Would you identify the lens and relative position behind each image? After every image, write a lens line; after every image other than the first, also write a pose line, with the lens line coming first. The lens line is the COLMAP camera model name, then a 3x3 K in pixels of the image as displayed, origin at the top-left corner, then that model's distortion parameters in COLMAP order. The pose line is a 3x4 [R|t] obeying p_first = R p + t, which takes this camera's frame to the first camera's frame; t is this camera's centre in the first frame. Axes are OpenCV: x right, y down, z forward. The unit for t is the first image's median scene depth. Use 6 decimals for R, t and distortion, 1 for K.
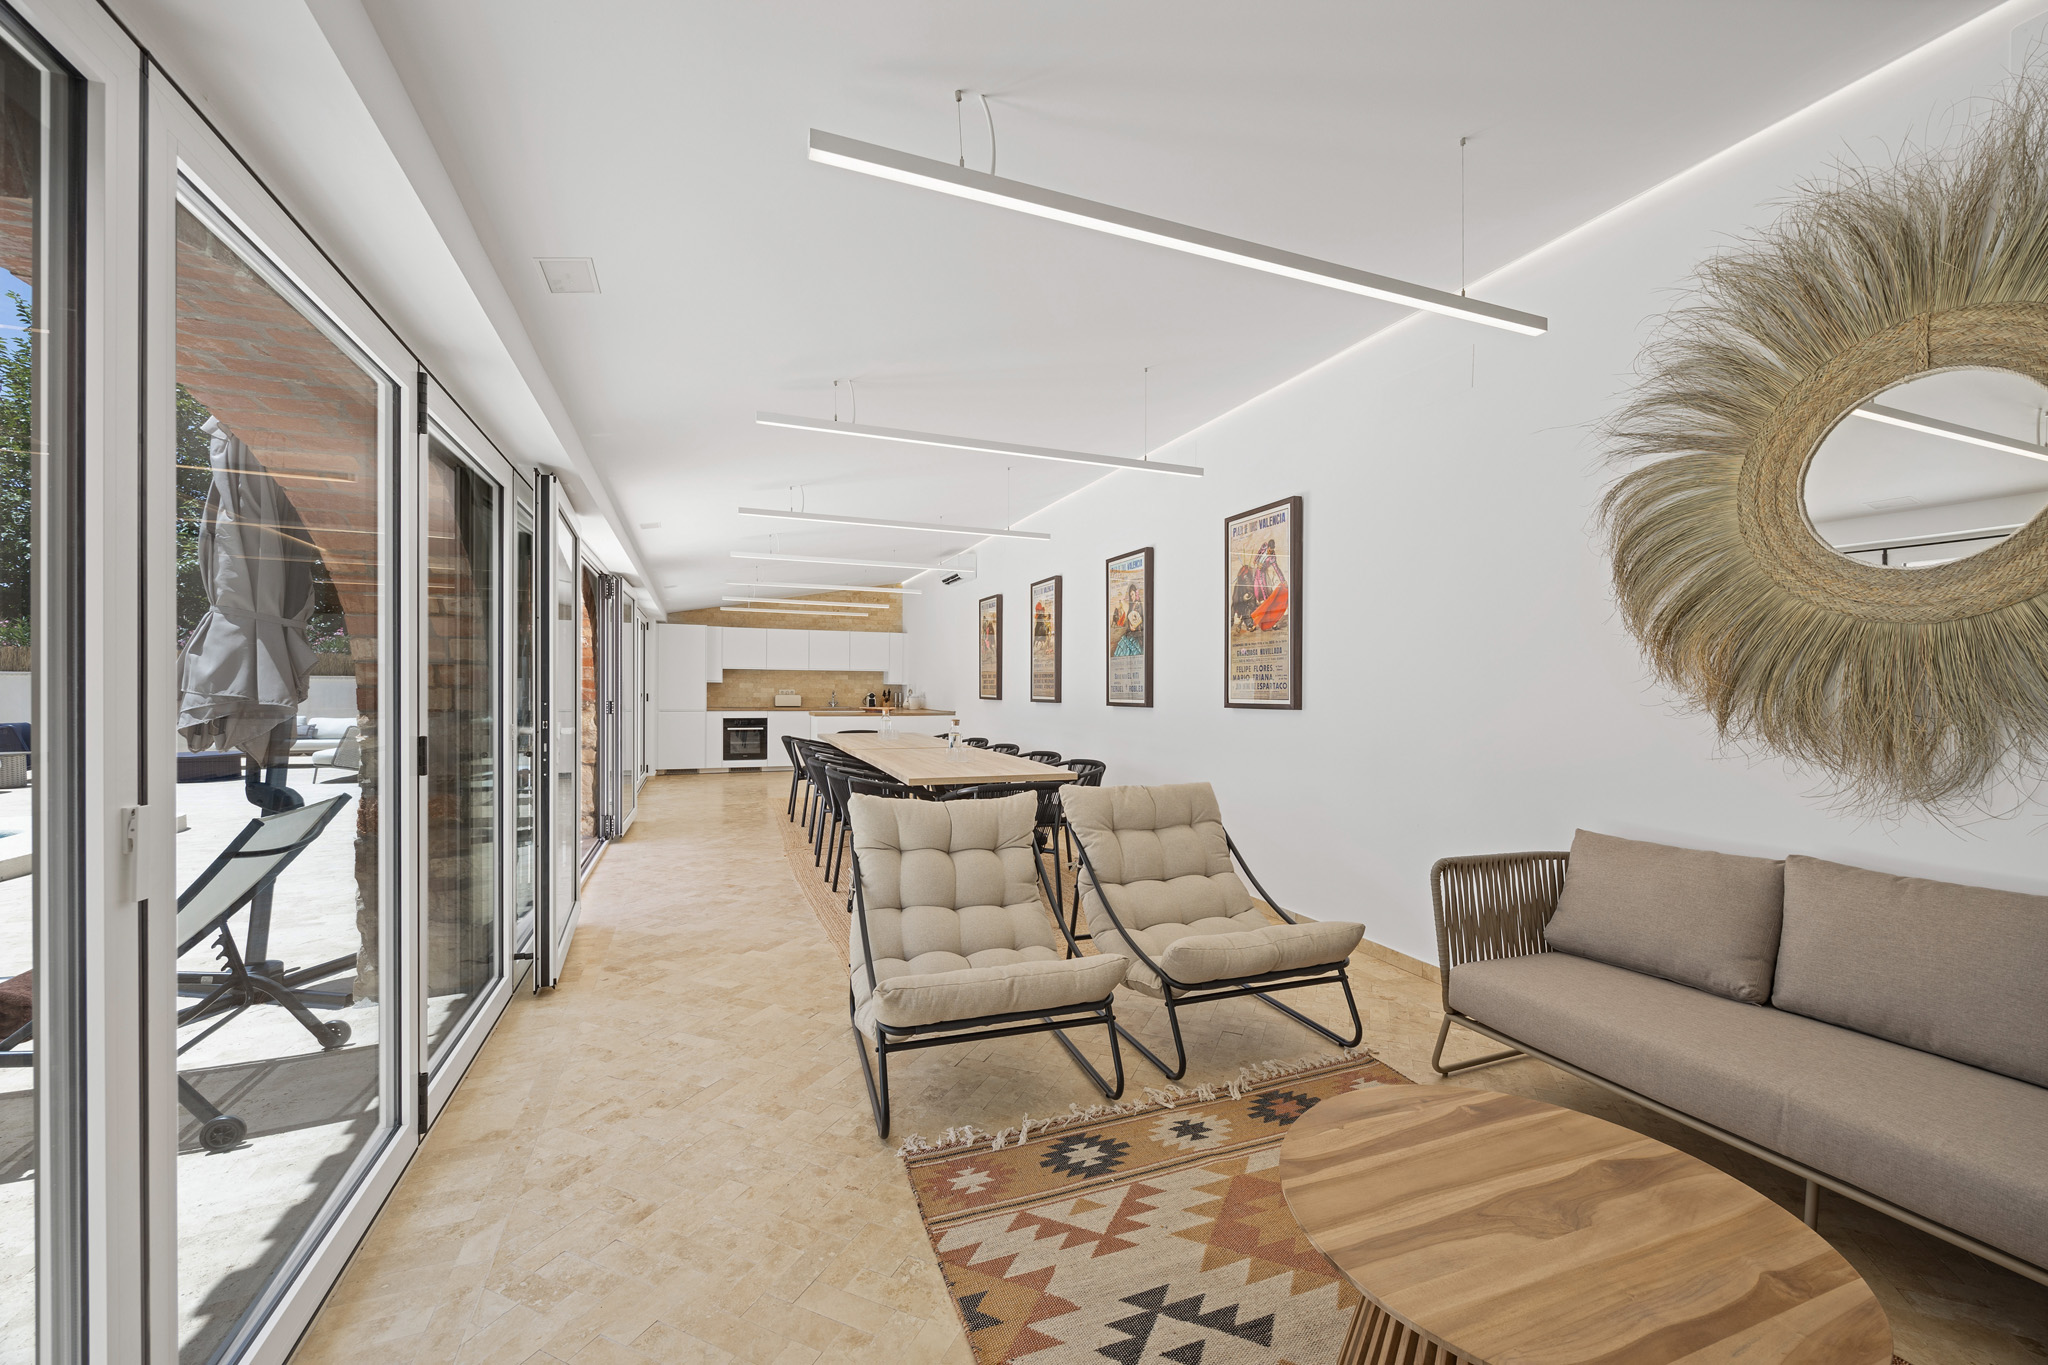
lens RADIAL K [[801.4, 0, 1025.0], [0, 801.4, 691.6], [0, 0, 1]] dist [-0.001859, -0.000461]
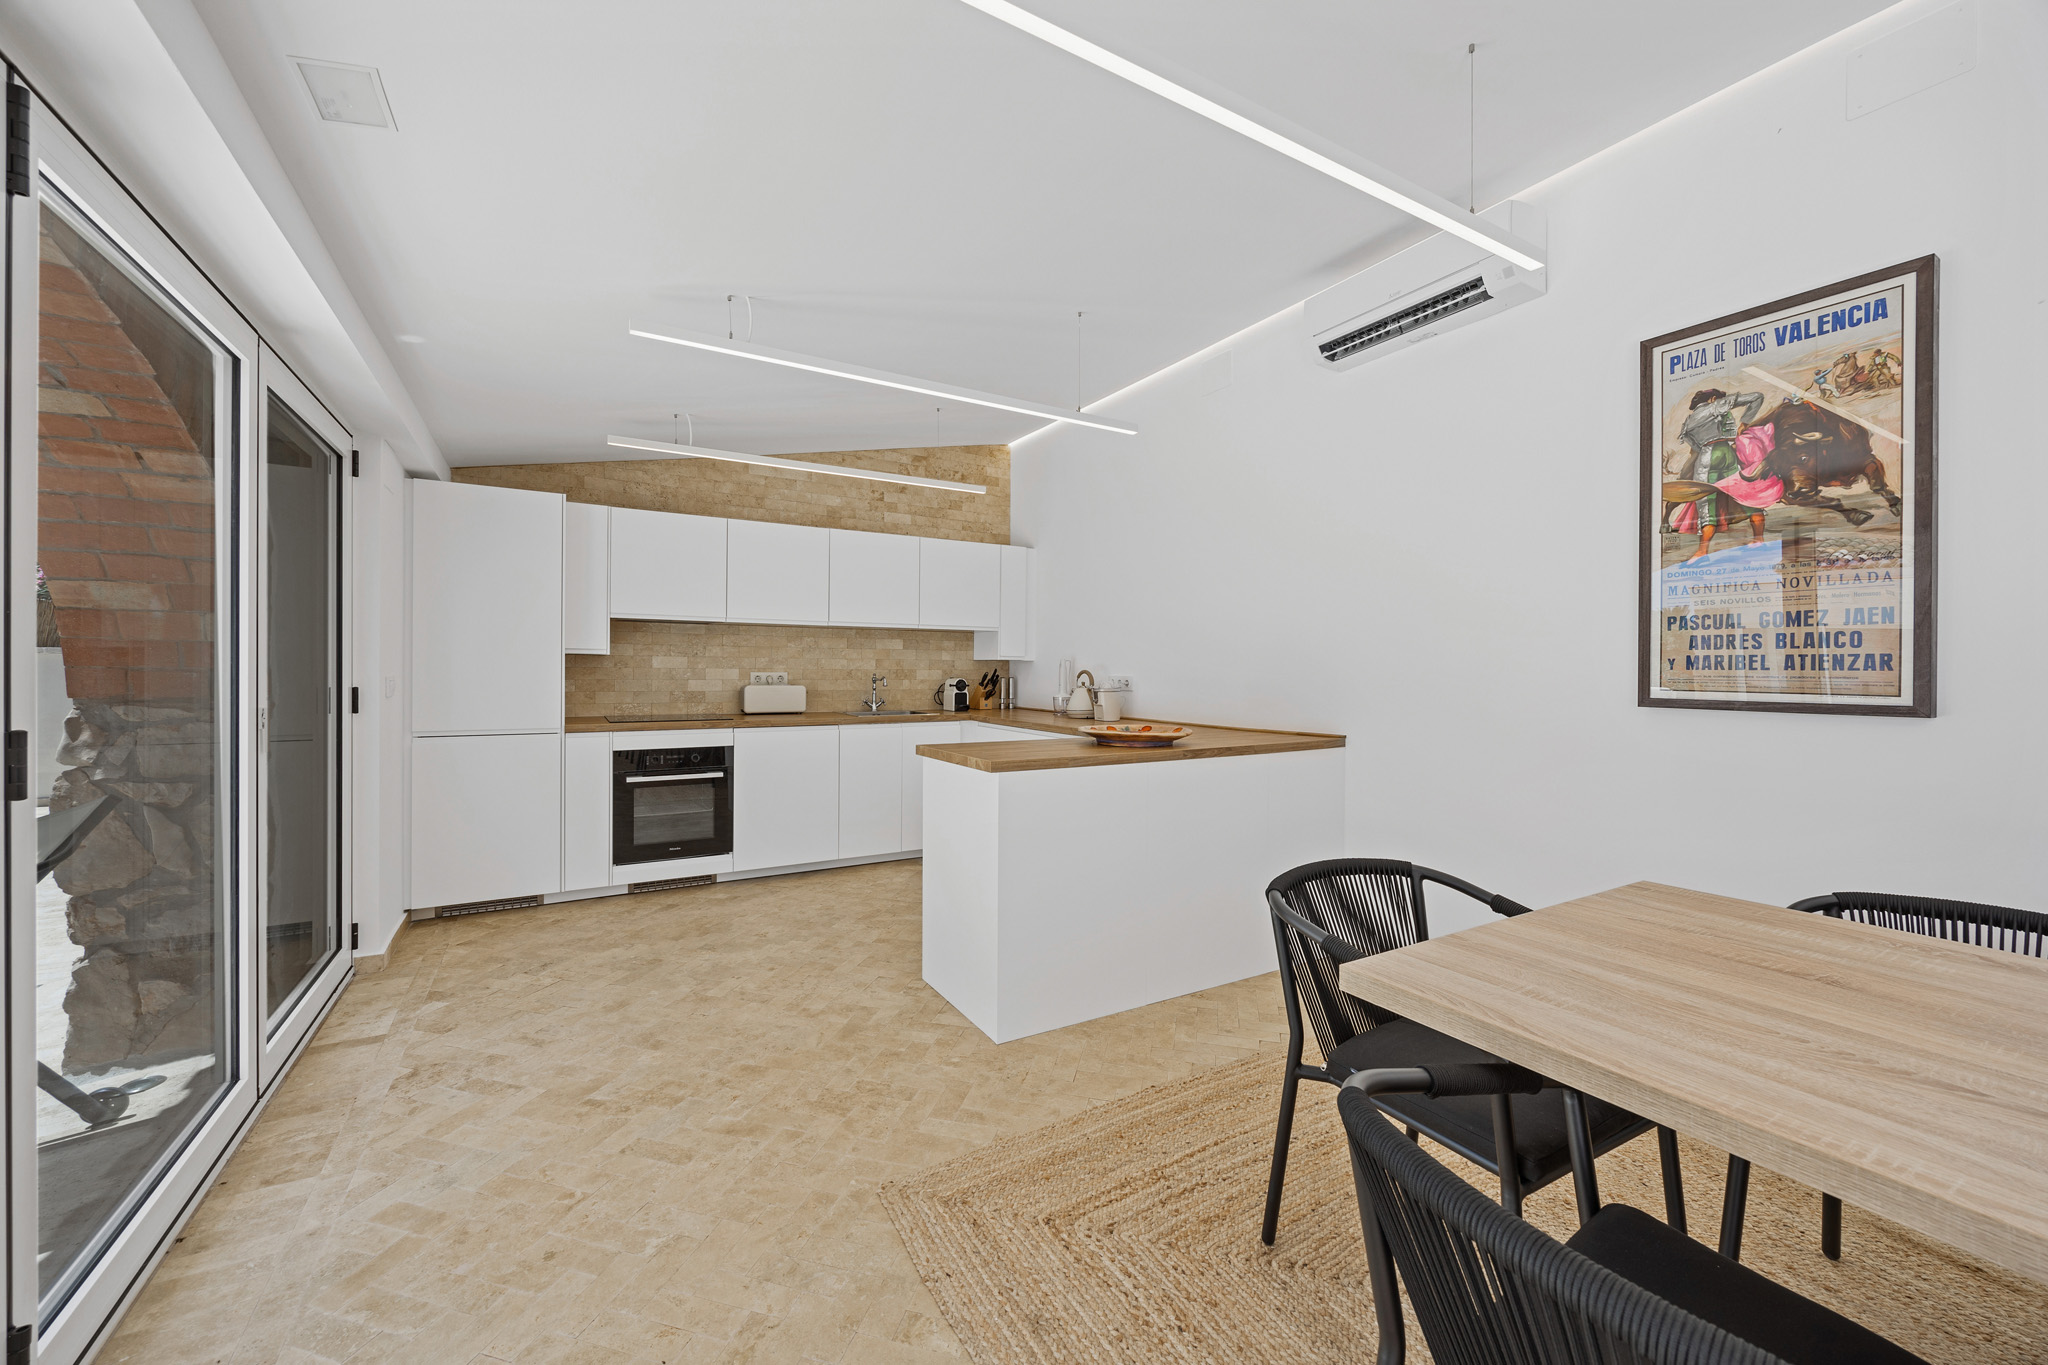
lens RADIAL K [[801.4, 0, 1020.4], [0, 801.4, 670.3], [0, 0, 1]] dist [-0.001859, -0.000461]
pose [[0.988344, 0.000901, 0.152234, -0.237385], [-0.001489, 0.999992, 0.003746, -0.005242], [-0.152229, -0.003929, 0.988337, 0.582403]]
